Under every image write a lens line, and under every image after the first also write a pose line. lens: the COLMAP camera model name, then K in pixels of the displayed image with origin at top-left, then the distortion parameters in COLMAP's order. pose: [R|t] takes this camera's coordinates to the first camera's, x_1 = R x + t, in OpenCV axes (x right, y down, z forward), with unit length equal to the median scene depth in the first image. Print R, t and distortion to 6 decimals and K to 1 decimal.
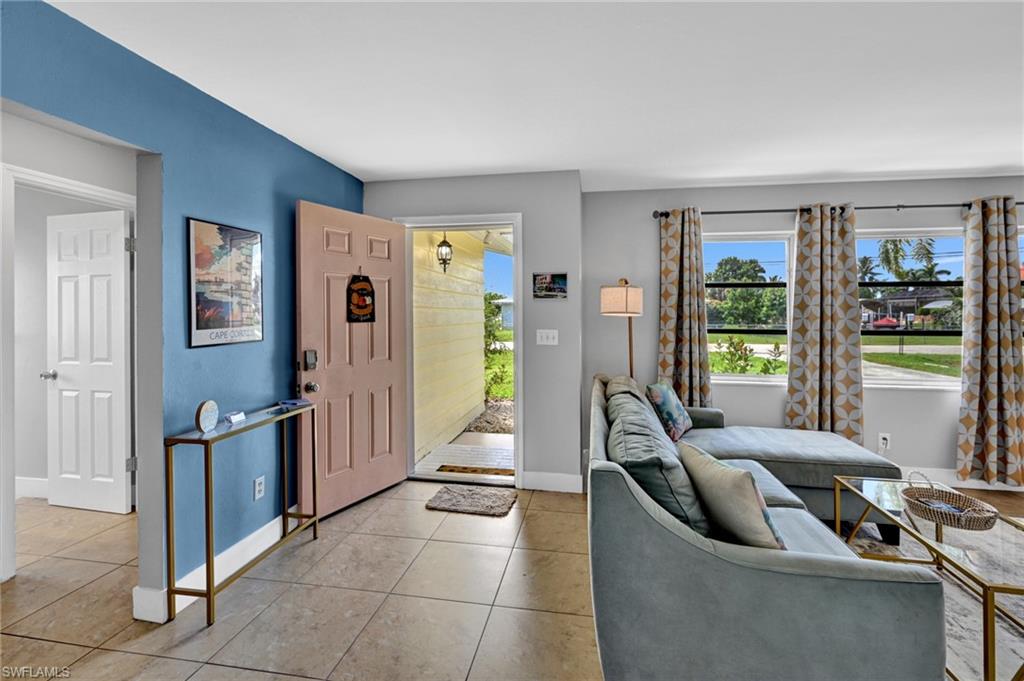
lens RADIAL K [[441.0, 0, 529.5], [0, 441.0, 311.9], [0, 0, 1]] dist [-0.000121, 0.000115]
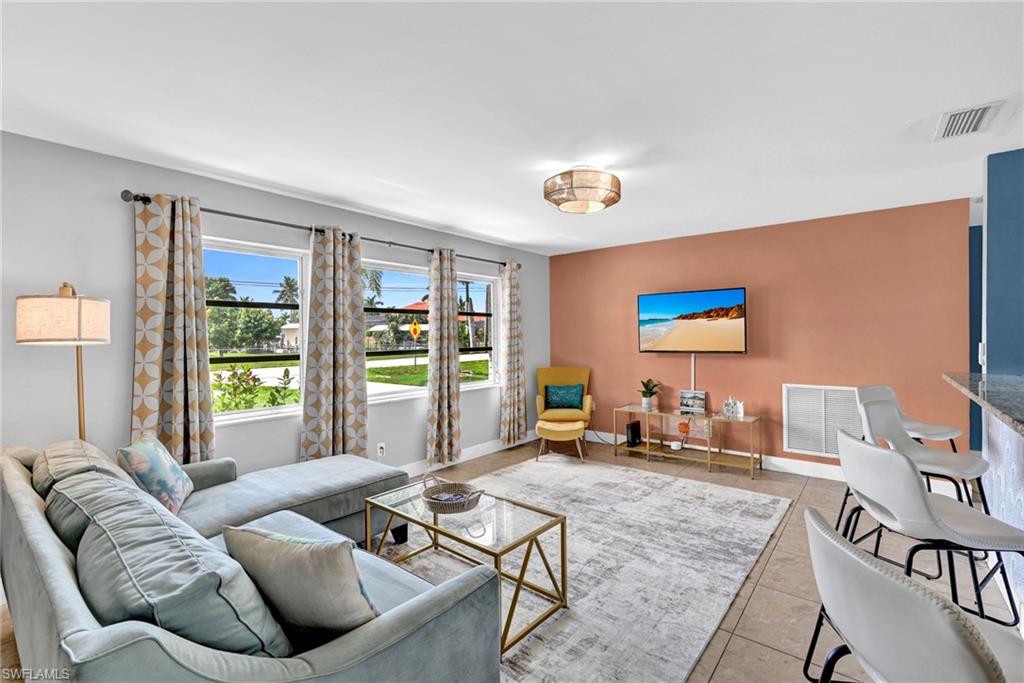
lens RADIAL K [[451.7, 0, 514.0], [0, 451.7, 332.6], [0, 0, 1]] dist [-0.001090, 0.000151]
pose [[0.502692, -0.003776, 0.864457, -0.018939], [0.007712, 0.999970, -0.000116, -0.003204], [-0.864431, 0.006725, 0.502706, 0.132425]]
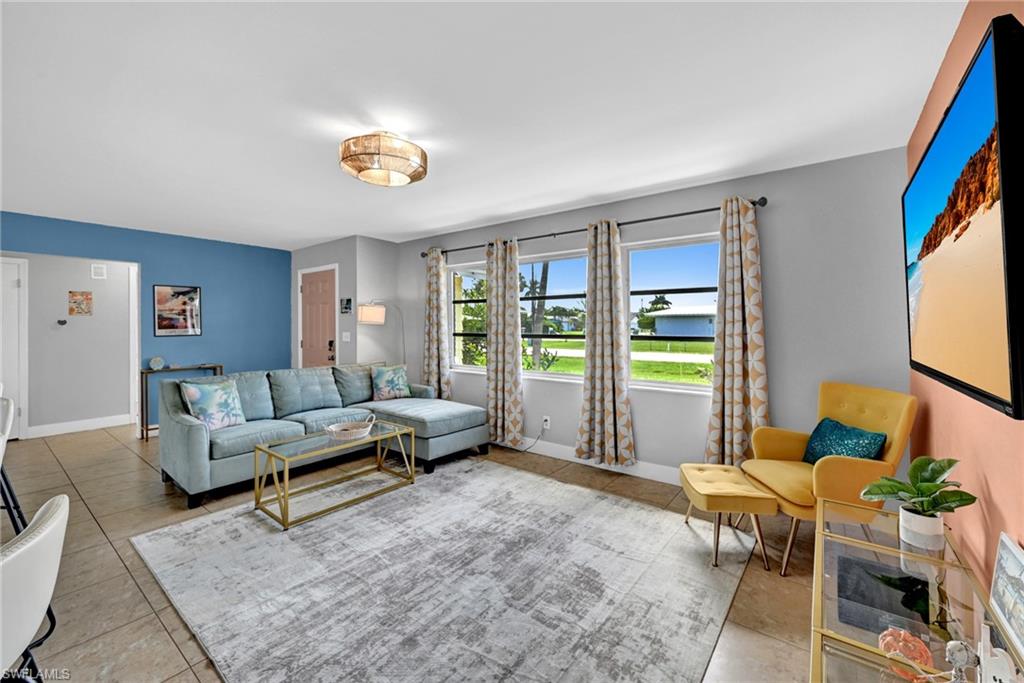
lens RADIAL K [[418.9, 0, 529.5], [0, 418.9, 324.6], [0, 0, 1]] dist [0.000971, -0.000112]
pose [[0.883009, -0.005455, -0.469324, 1.370374], [0.004650, 0.999985, -0.002873, 0.018909], [0.469333, 0.000354, 0.883021, -0.076916]]
